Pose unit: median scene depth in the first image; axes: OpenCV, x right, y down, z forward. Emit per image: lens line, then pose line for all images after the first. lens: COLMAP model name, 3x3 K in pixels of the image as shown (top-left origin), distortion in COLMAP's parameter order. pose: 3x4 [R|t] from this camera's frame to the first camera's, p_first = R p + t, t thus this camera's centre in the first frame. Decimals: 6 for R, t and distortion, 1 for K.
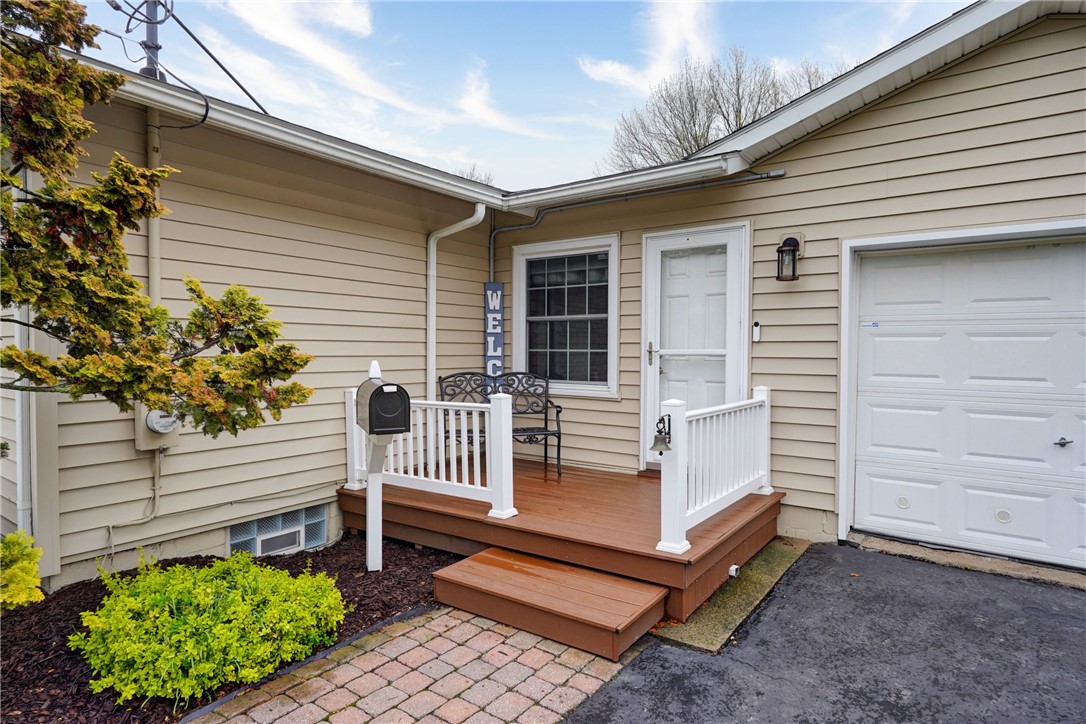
lens RADIAL K [[604.8, 0, 543.0], [0, 604.8, 362.0], [0, 0, 1]] dist [0.000337, -0.000447]
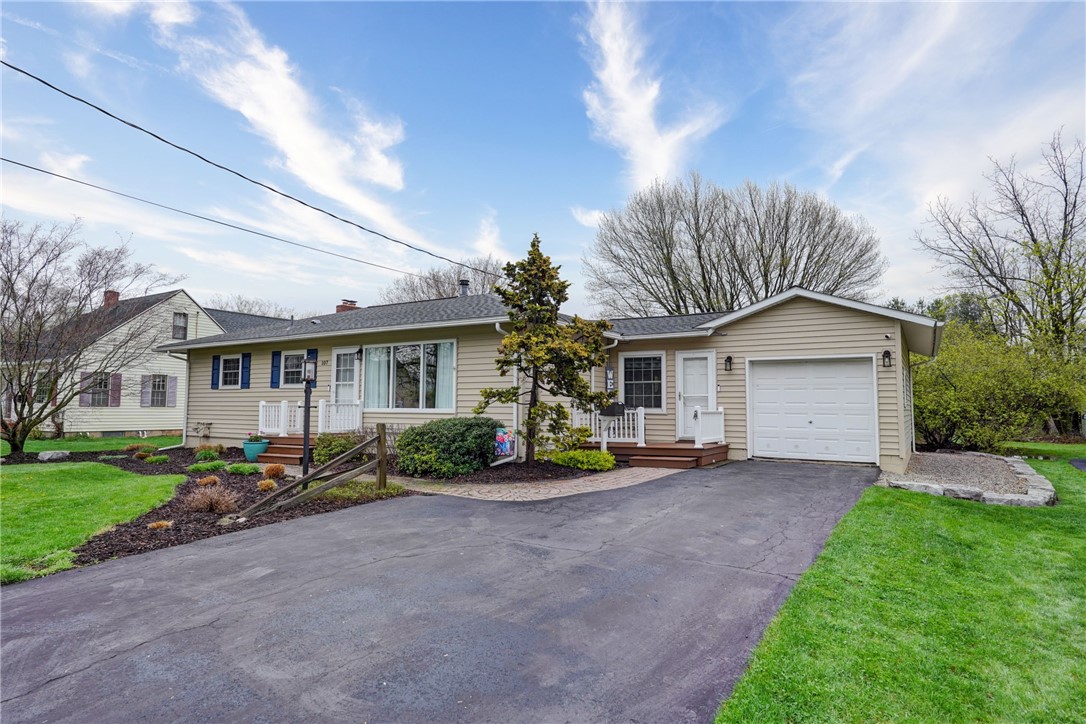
lens RADIAL K [[651.0, 0, 543.0], [0, 651.0, 362.0], [0, 0, 1]] dist [-0.002098, -0.000049]
pose [[0.996473, 0.007928, 0.083544, -0.685644], [-0.000076, 0.995612, -0.093580, 0.108235], [-0.083919, 0.093243, 0.992100, -1.866329]]
